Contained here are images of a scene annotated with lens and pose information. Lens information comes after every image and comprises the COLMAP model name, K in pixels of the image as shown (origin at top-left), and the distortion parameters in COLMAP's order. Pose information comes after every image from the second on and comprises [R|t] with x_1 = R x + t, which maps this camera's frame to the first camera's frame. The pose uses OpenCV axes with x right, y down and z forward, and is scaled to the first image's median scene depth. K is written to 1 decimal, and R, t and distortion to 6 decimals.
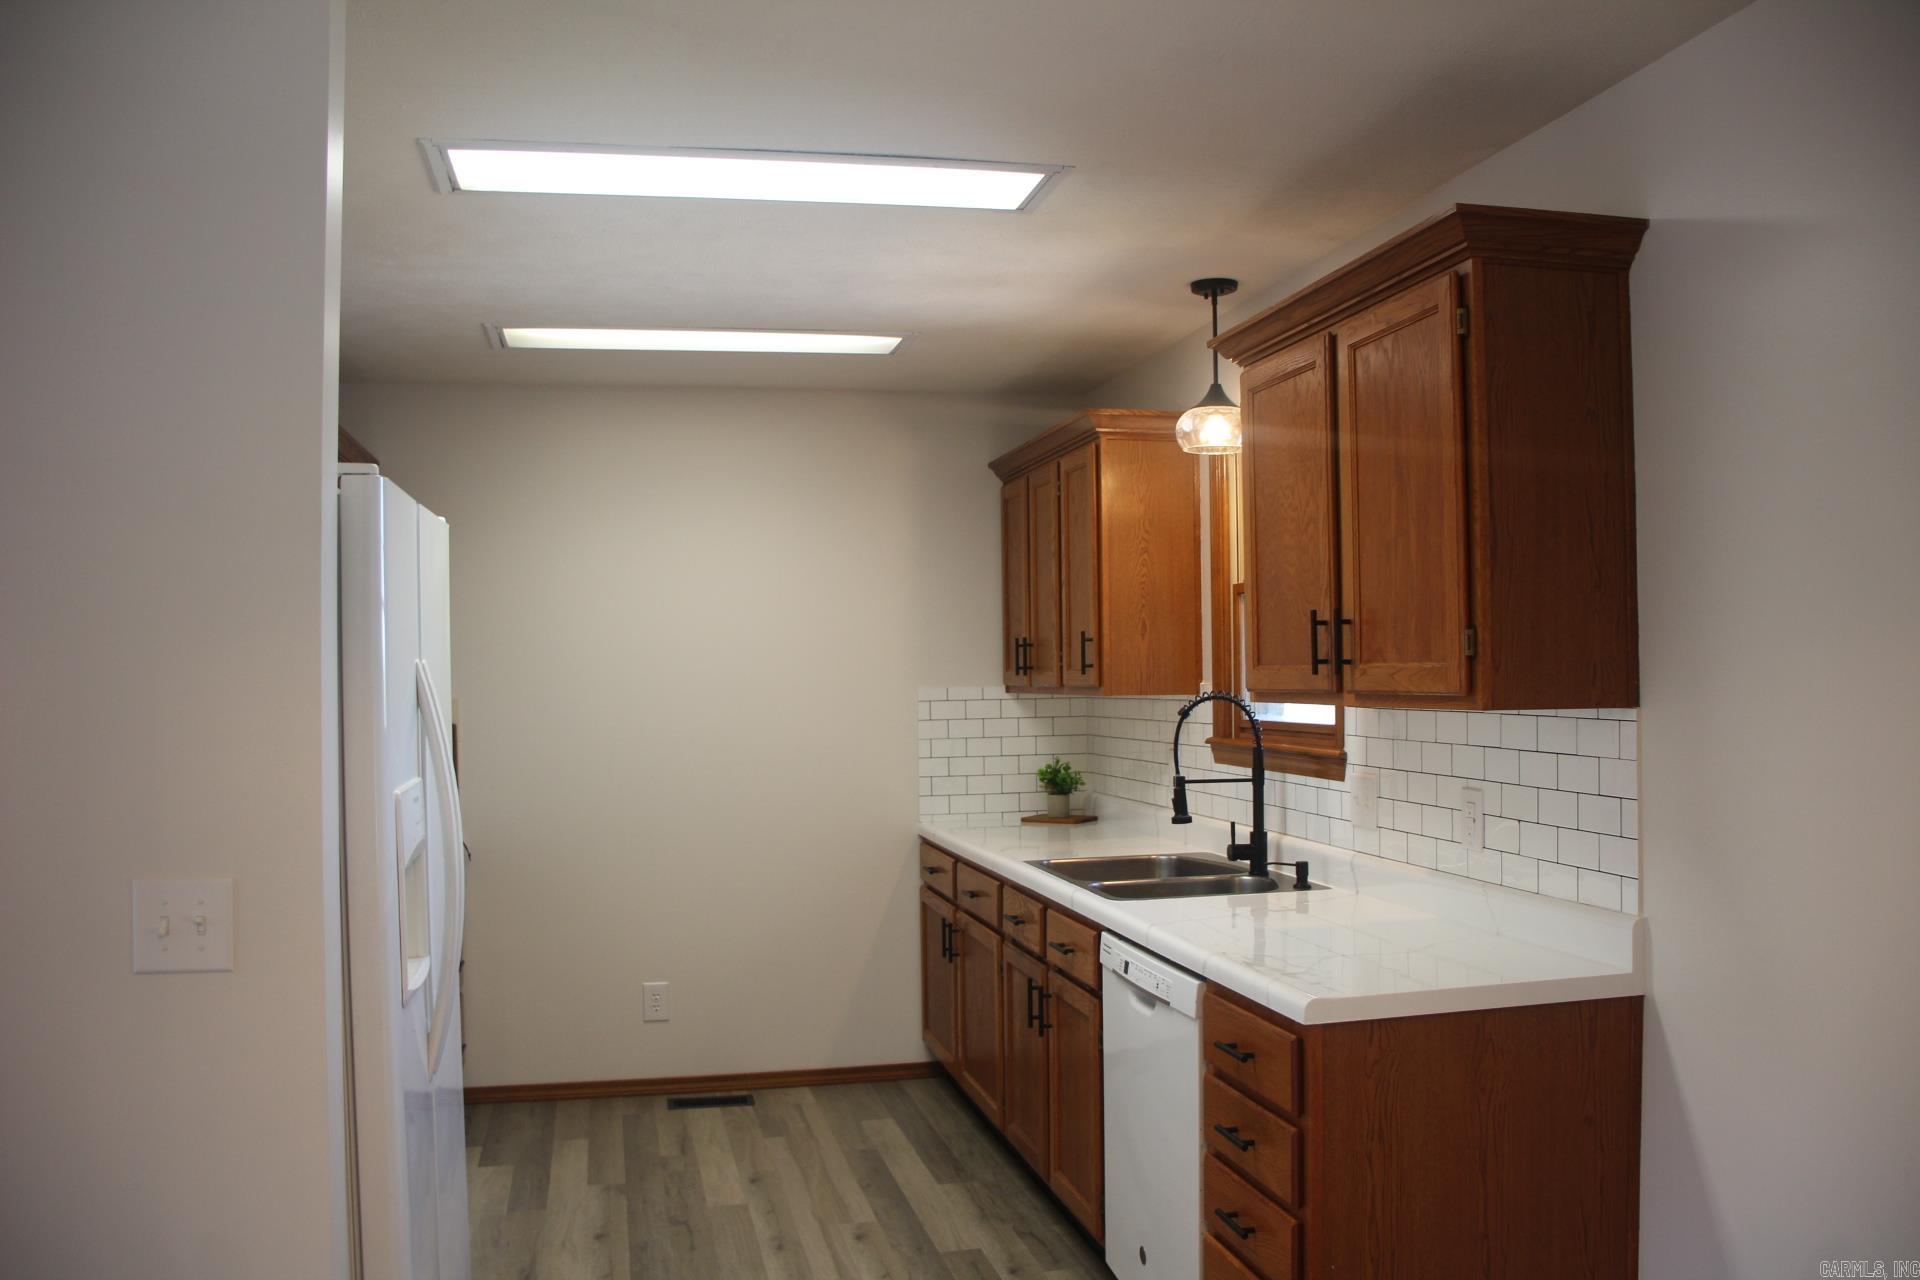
lens RADIAL K [[1605.3, 0, 960.0], [0, 1605.3, 640.0], [0, 0, 1]] dist [-0.163729, 0.144630]
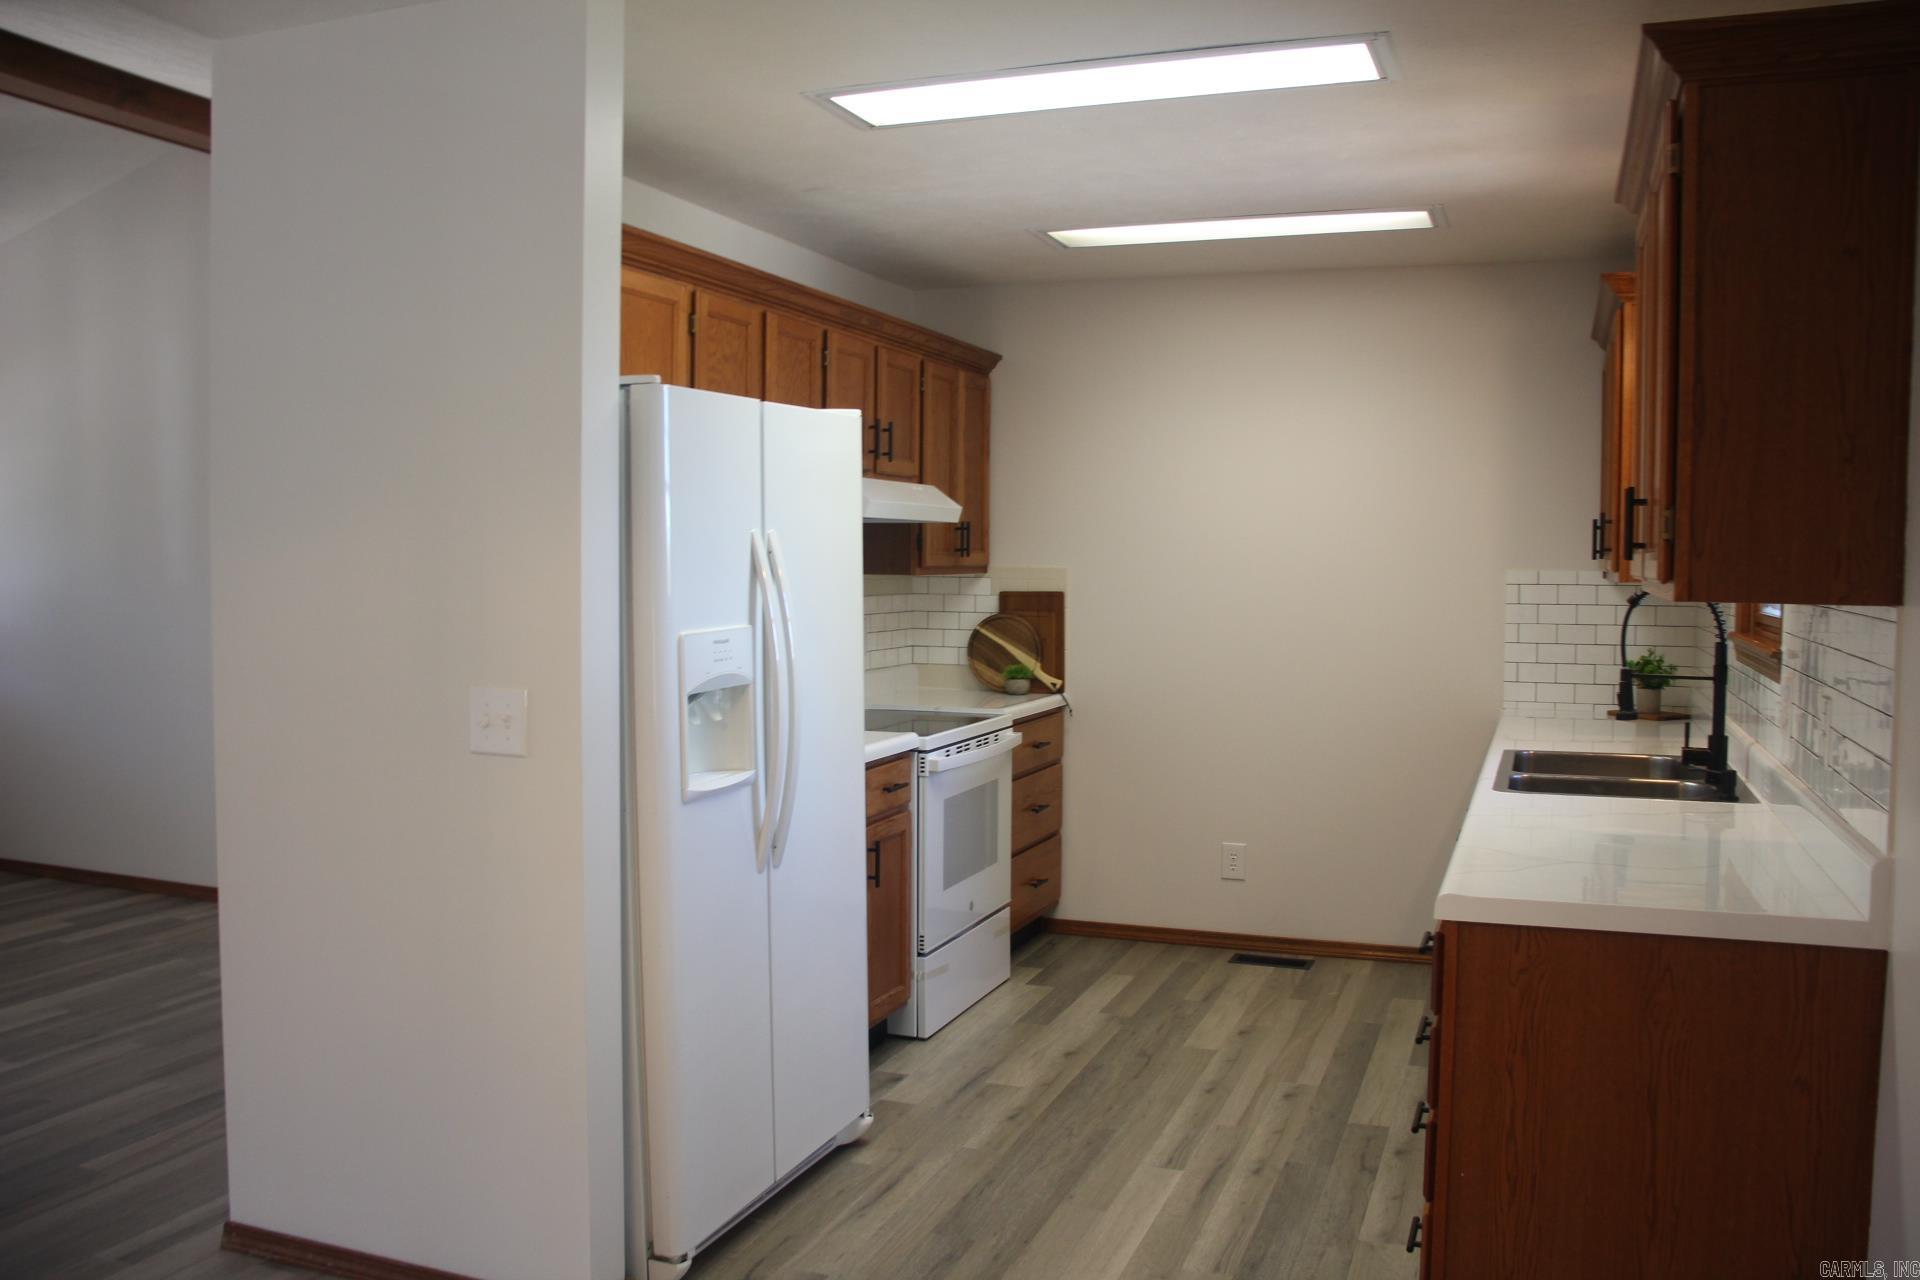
lens RADIAL K [[1605.3, 0, 960.0], [0, 1605.3, 640.0], [0, 0, 1]] dist [-0.163729, 0.144630]
pose [[0.836523, 0.046907, -0.545920, 0.306964], [-0.005786, 0.997030, 0.076803, 0.000798], [0.547901, -0.061089, 0.834310, 0.029906]]
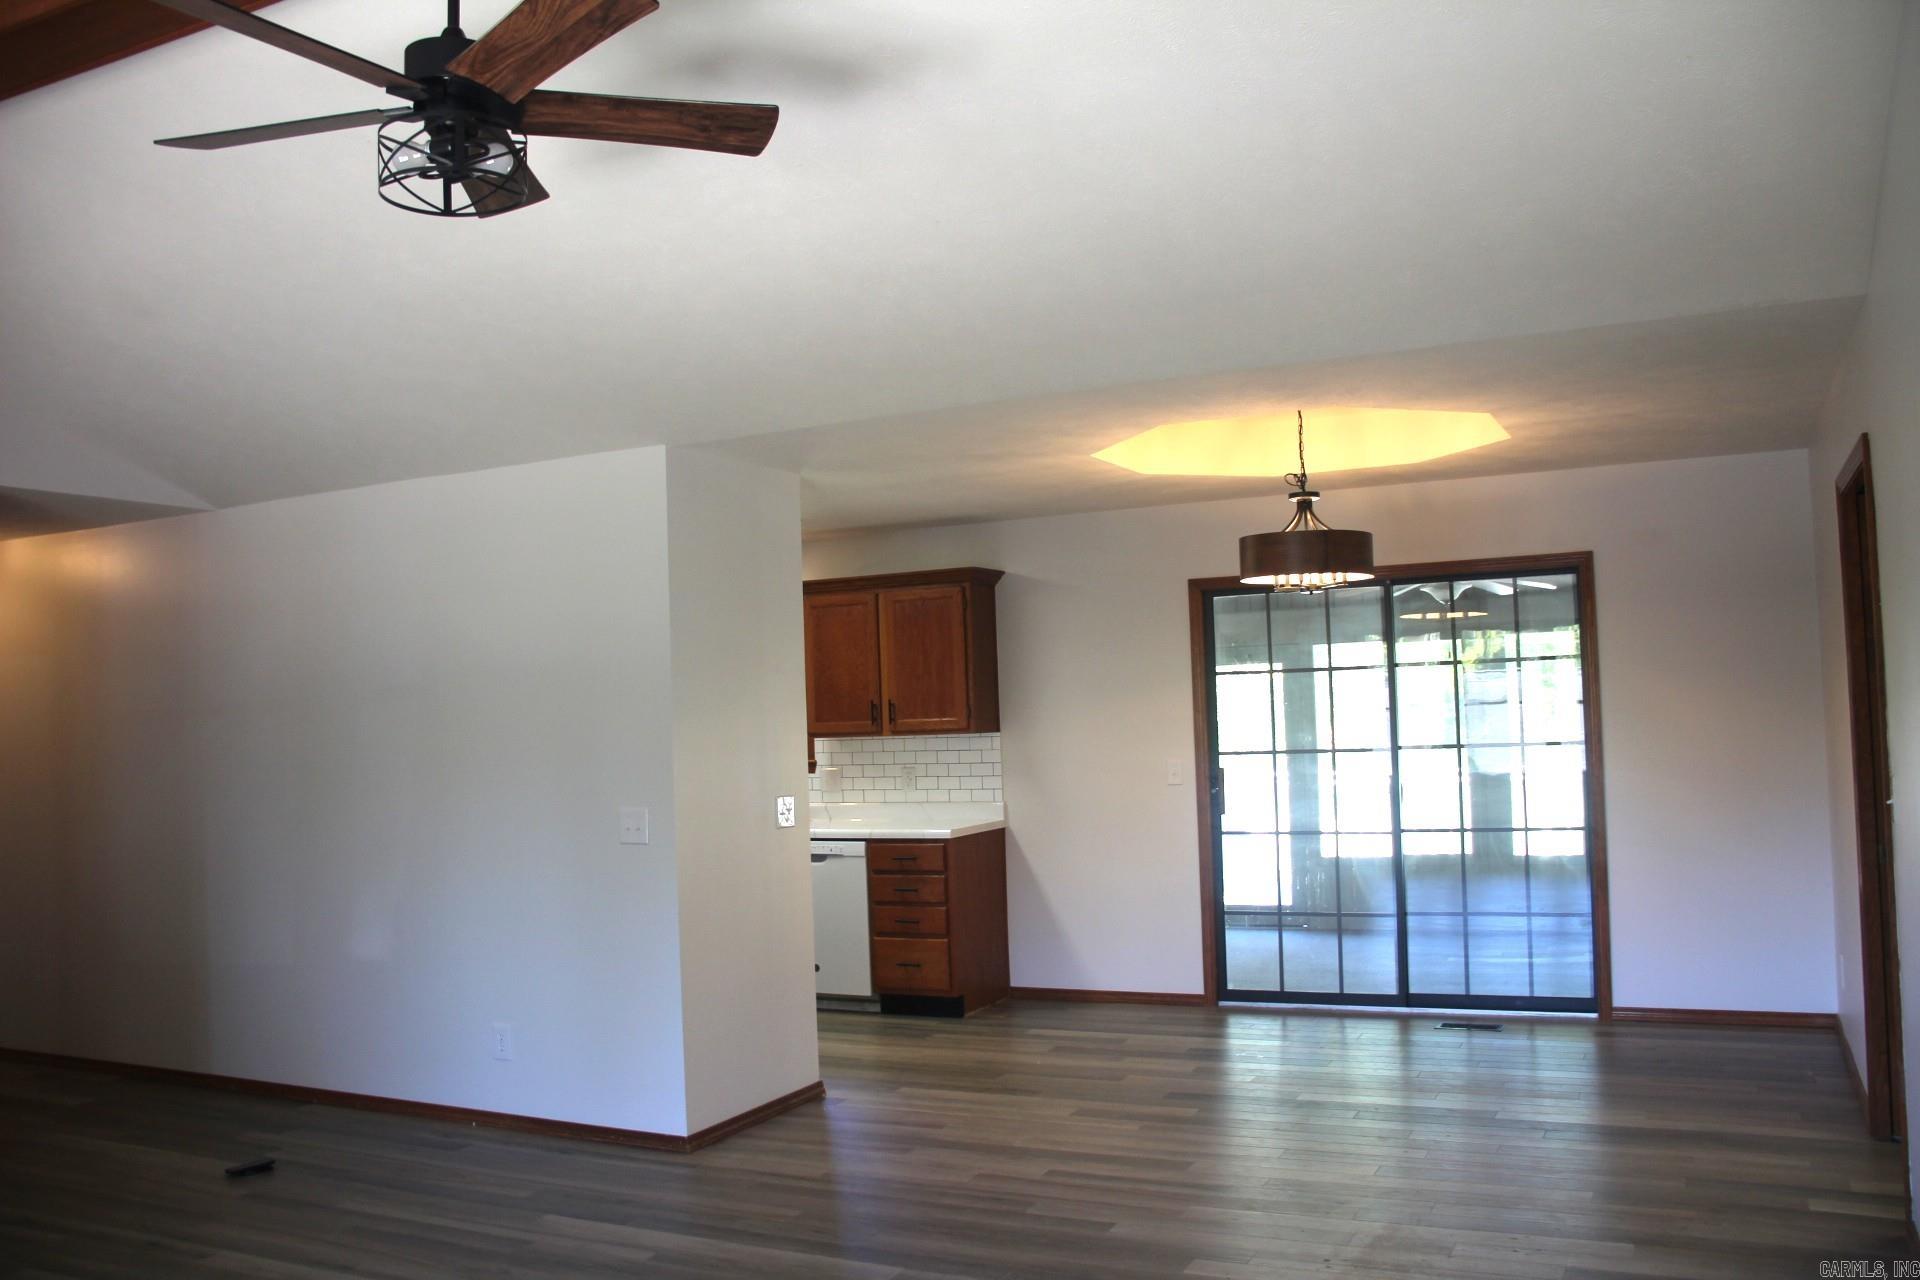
lens RADIAL K [[1605.3, 0, 960.0], [0, 1605.3, 640.0], [0, 0, 1]] dist [-0.163729, 0.144630]
pose [[0.614751, 0.031077, 0.788109, -1.367760], [0.011288, 0.998774, -0.048189, 0.009202], [-0.788641, 0.038521, 0.613647, -0.561736]]
